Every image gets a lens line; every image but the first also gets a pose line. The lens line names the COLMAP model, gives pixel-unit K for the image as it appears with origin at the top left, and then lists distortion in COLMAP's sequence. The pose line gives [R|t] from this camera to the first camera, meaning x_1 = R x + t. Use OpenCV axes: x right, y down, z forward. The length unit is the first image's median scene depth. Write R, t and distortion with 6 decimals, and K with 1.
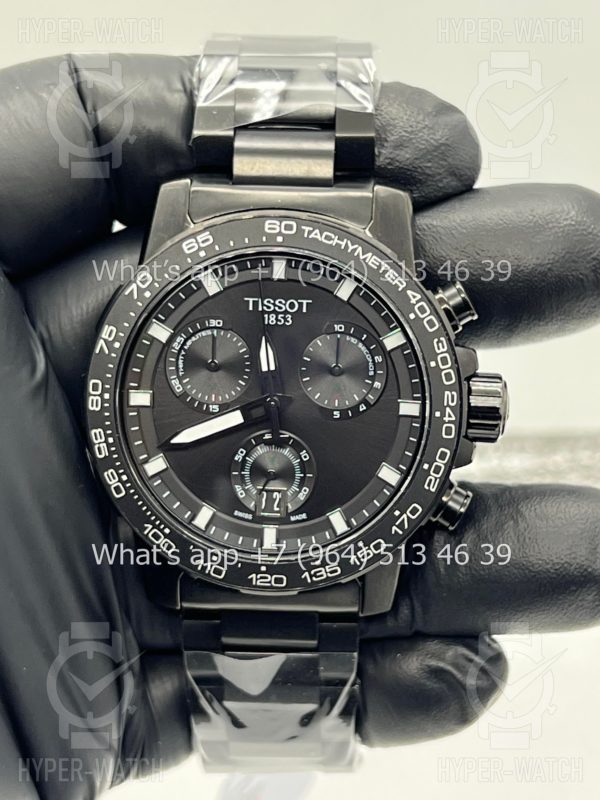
lens RADIAL K [[1937.4, 0, 295.4], [0, 1937.4, 393.7], [0, 0, 1]] dist [0.154332, 0.000000]
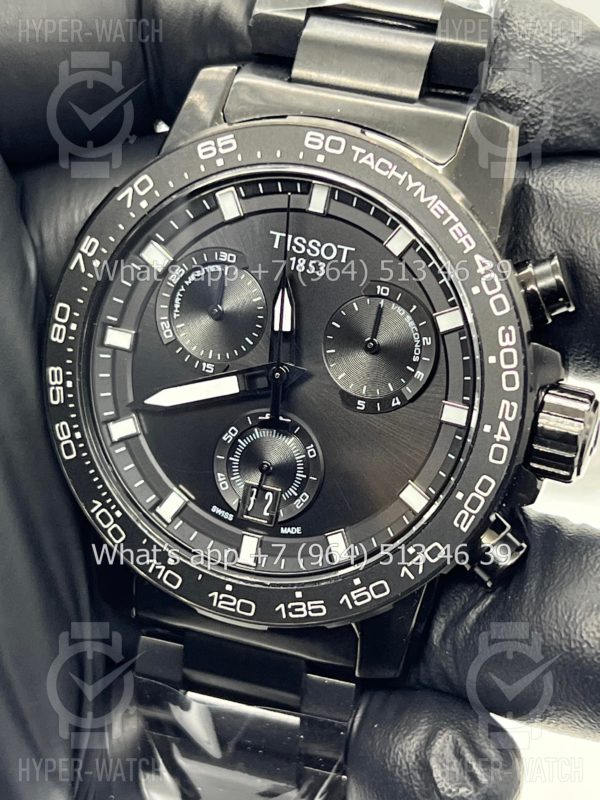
lens RADIAL K [[1937.4, 0, 281.1], [0, 1937.4, 395.9], [0, 0, 1]] dist [0.154332, 0.000000]
pose [[0.959368, 0.180633, -0.216759, 0.153191], [-0.181301, 0.983281, 0.016973, 0.000219], [0.216201, 0.023015, 0.976078, 0.264714]]
